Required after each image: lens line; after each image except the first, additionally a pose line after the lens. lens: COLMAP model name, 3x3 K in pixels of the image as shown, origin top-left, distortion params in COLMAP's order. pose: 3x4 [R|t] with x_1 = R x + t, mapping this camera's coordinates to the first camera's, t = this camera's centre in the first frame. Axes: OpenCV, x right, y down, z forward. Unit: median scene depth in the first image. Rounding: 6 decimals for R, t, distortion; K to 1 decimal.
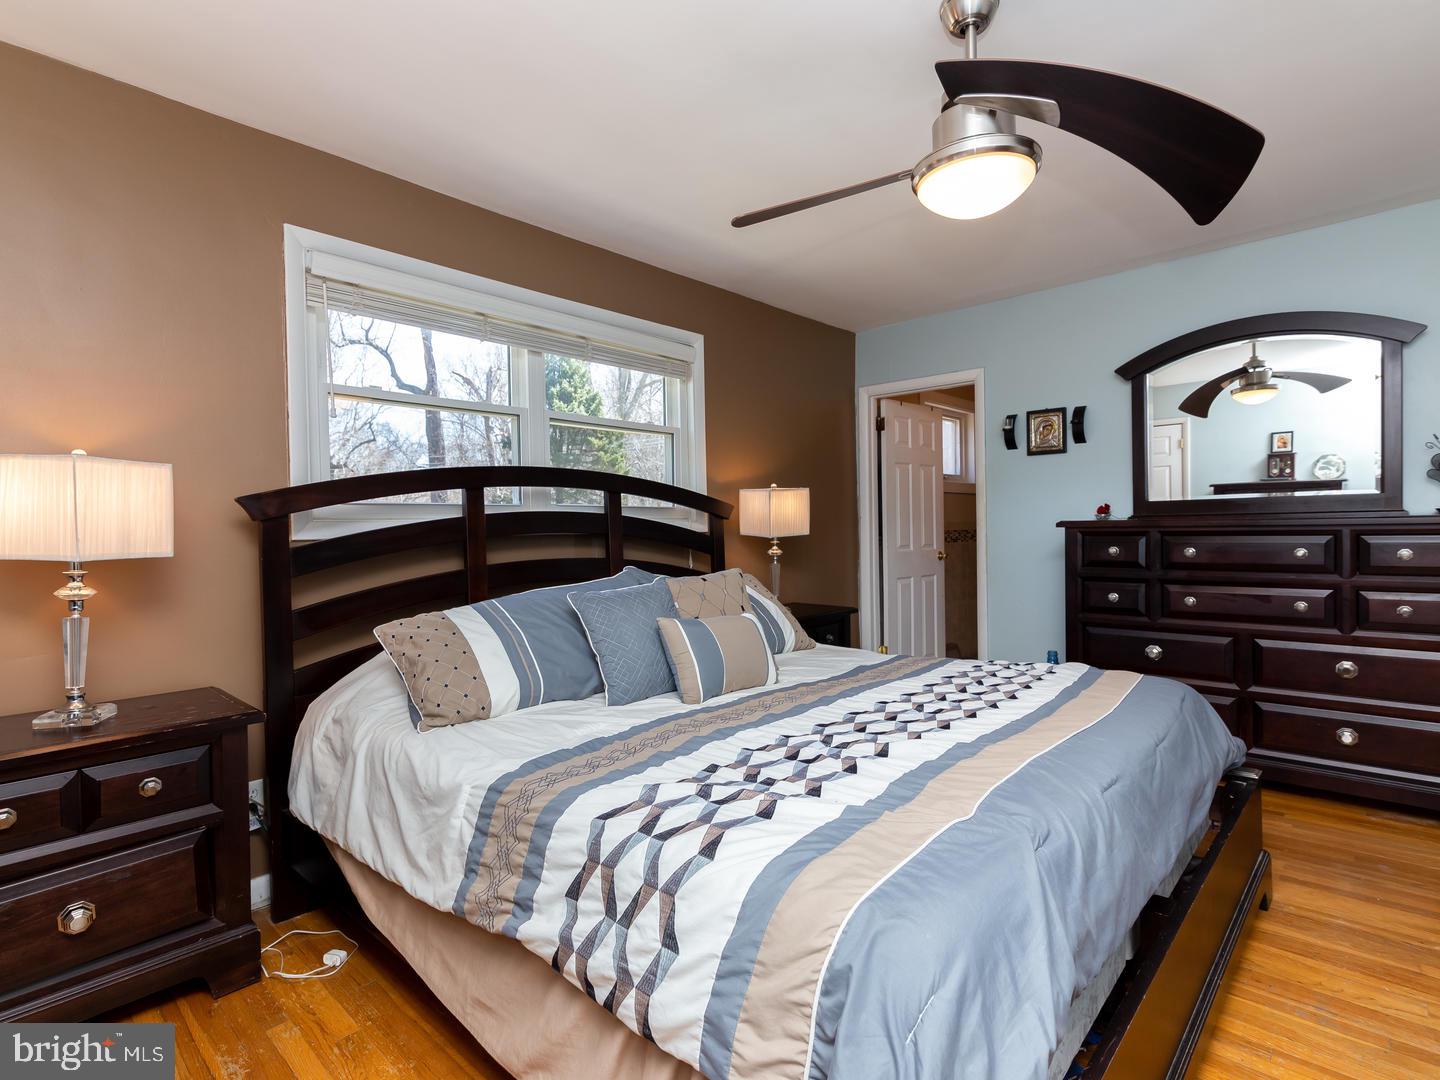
lens RADIAL K [[741.7, 0, 727.9], [0, 741.7, 535.7], [0, 0, 1]] dist [-0.008112, 0.001900]
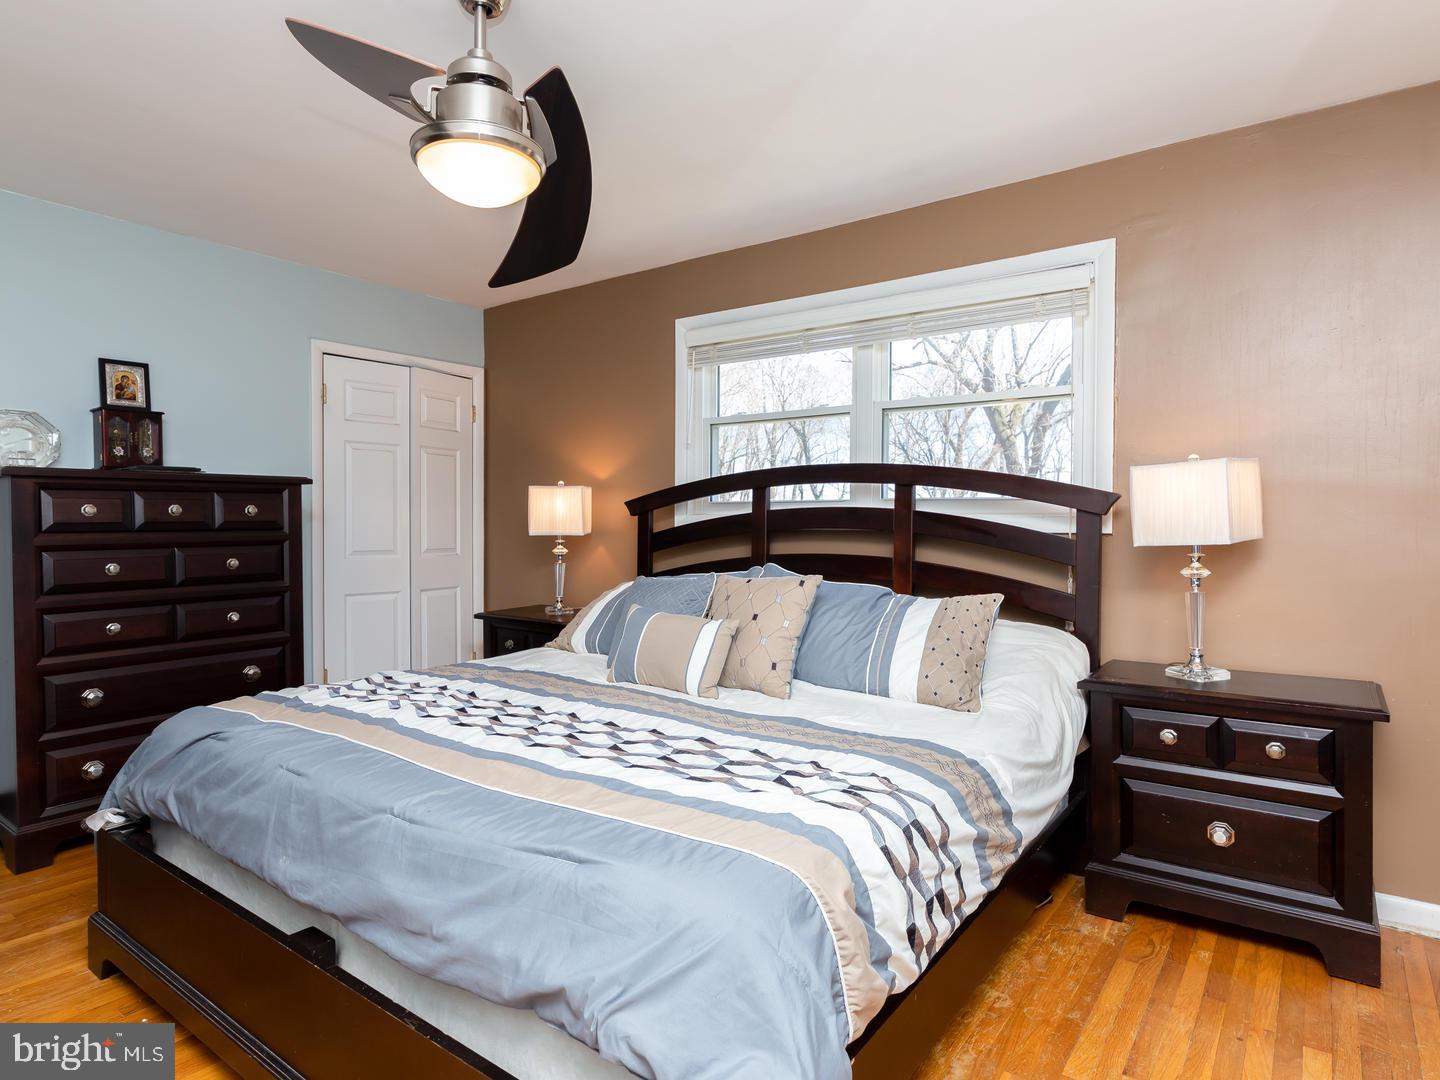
lens RADIAL K [[812.9, 0, 727.3], [0, 812.9, 538.9], [0, 0, 1]] dist [-0.007578, -0.000052]
pose [[0.091458, 0.039842, -0.995012, 0.851893], [-0.014226, 0.999150, 0.038701, -0.029900], [0.995707, 0.010615, 0.091947, 0.748826]]
